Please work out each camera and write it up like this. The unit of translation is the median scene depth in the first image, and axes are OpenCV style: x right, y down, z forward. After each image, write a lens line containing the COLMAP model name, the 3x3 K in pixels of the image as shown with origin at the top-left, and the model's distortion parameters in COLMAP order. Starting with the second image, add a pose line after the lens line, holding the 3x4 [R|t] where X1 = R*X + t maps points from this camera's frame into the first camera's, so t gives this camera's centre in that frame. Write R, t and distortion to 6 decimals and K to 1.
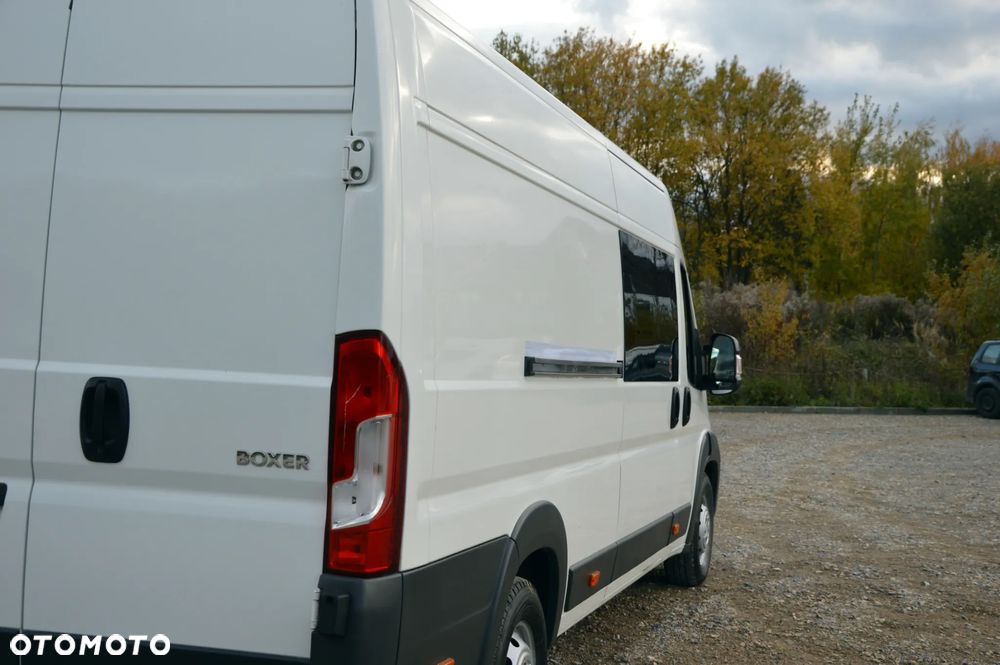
lens RADIAL K [[1329.4, 0, 503.4], [0, 1329.4, 336.2], [0, 0, 1]] dist [0.129817, 0.080860]
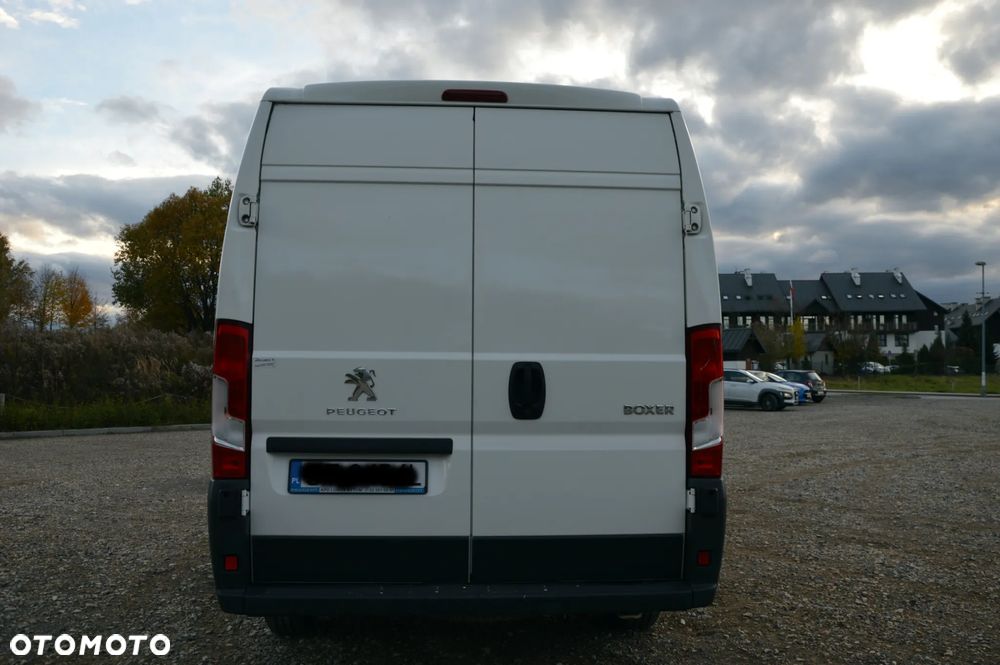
lens RADIAL K [[853.2, 0, 505.2], [0, 853.2, 333.4], [0, 0, 1]] dist [-0.129242, 0.150448]
pose [[0.936443, -0.019821, 0.350260, -0.667175], [0.037182, 0.998387, -0.042910, 0.039891], [-0.348844, 0.053206, 0.935669, 0.130810]]
